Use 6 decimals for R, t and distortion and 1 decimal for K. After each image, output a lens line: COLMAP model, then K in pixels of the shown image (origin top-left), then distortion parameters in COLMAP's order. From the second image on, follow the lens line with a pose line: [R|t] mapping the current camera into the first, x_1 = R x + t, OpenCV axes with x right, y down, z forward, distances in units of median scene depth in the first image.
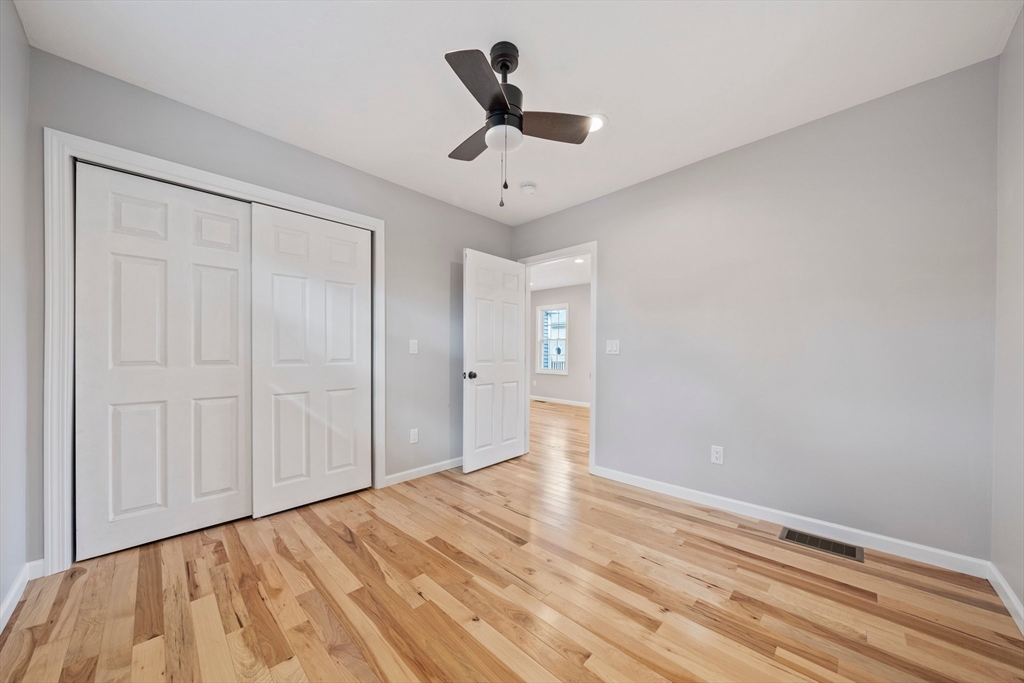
lens RADIAL K [[351.4, 0, 506.8], [0, 351.4, 339.2], [0, 0, 1]] dist [-0.003588, -0.000184]
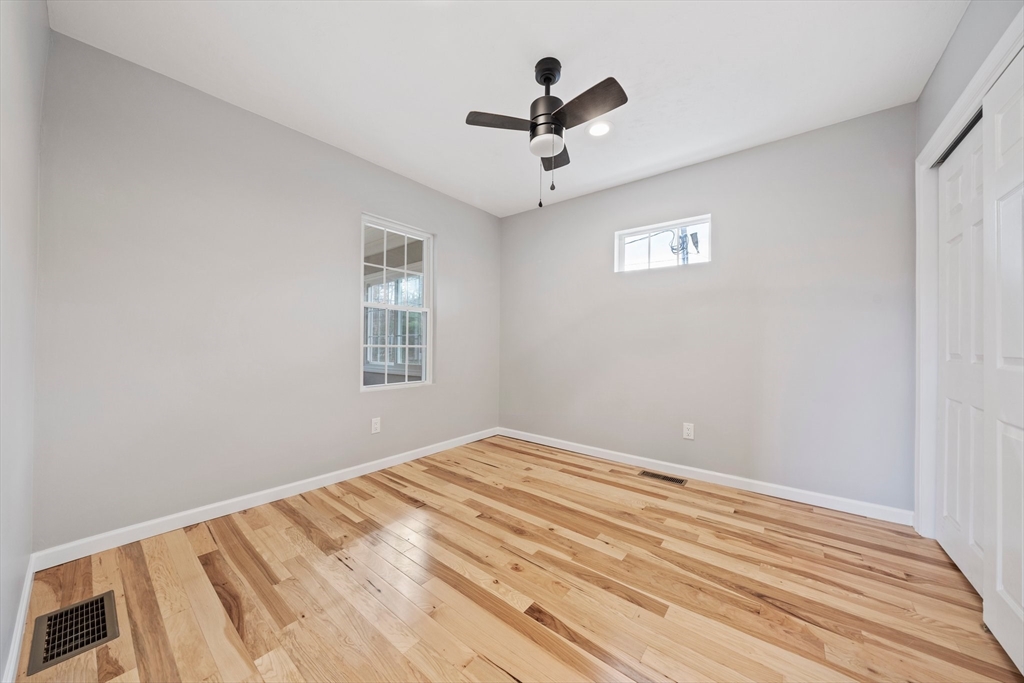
lens RADIAL K [[351.4, 0, 506.8], [0, 351.4, 339.2], [0, 0, 1]] dist [-0.003588, -0.000184]
pose [[-0.994189, -0.014140, -0.106714, 0.200369], [-0.009716, 0.999076, -0.041863, 0.080711], [0.107207, -0.040583, -0.993408, 1.937597]]
